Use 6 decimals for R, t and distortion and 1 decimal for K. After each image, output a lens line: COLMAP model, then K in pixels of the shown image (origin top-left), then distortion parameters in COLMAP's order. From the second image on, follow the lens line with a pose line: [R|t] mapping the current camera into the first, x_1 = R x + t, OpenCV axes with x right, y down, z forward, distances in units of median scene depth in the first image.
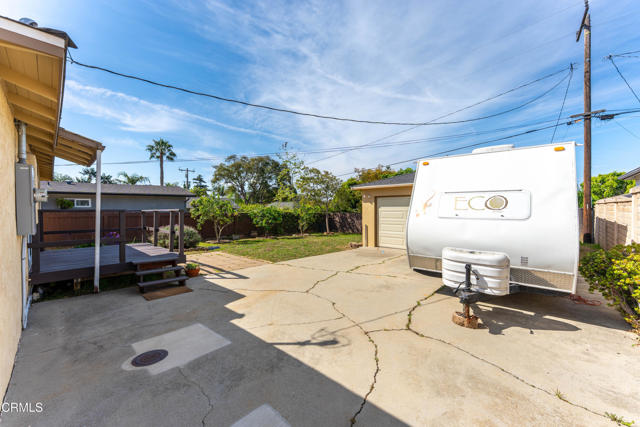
lens RADIAL K [[257.9, 0, 322.1], [0, 257.9, 212.3], [0, 0, 1]] dist [-0.002236, -0.000125]
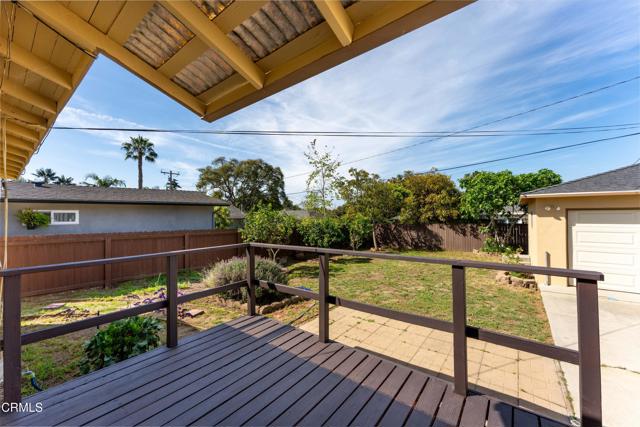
lens RADIAL K [[257.9, 0, 322.4], [0, 257.9, 210.6], [0, 0, 1]] dist [-0.002236, -0.000125]
pose [[0.994991, 0.000009, 0.099966, -0.103967], [0.003041, 0.999534, -0.030358, -0.008405], [-0.099920, 0.030510, 0.994528, 0.090763]]
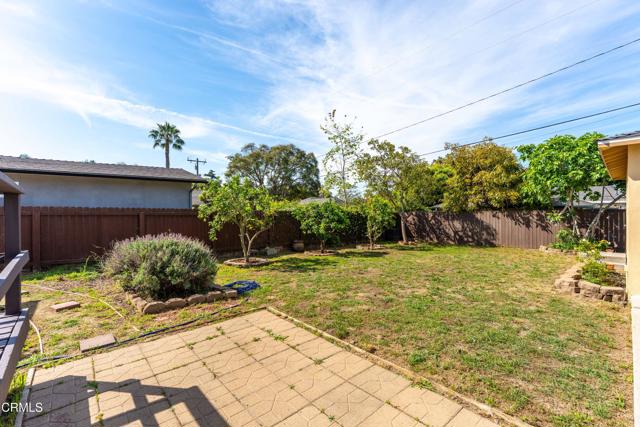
lens RADIAL K [[283.9, 0, 322.3], [0, 283.9, 212.6], [0, 0, 1]] dist [-0.002220, 0.000492]
pose [[0.997548, 0.004504, -0.069844, -0.061216], [-0.004621, 0.999988, -0.001519, 0.002631], [0.069836, 0.001838, 0.997557, 0.125363]]
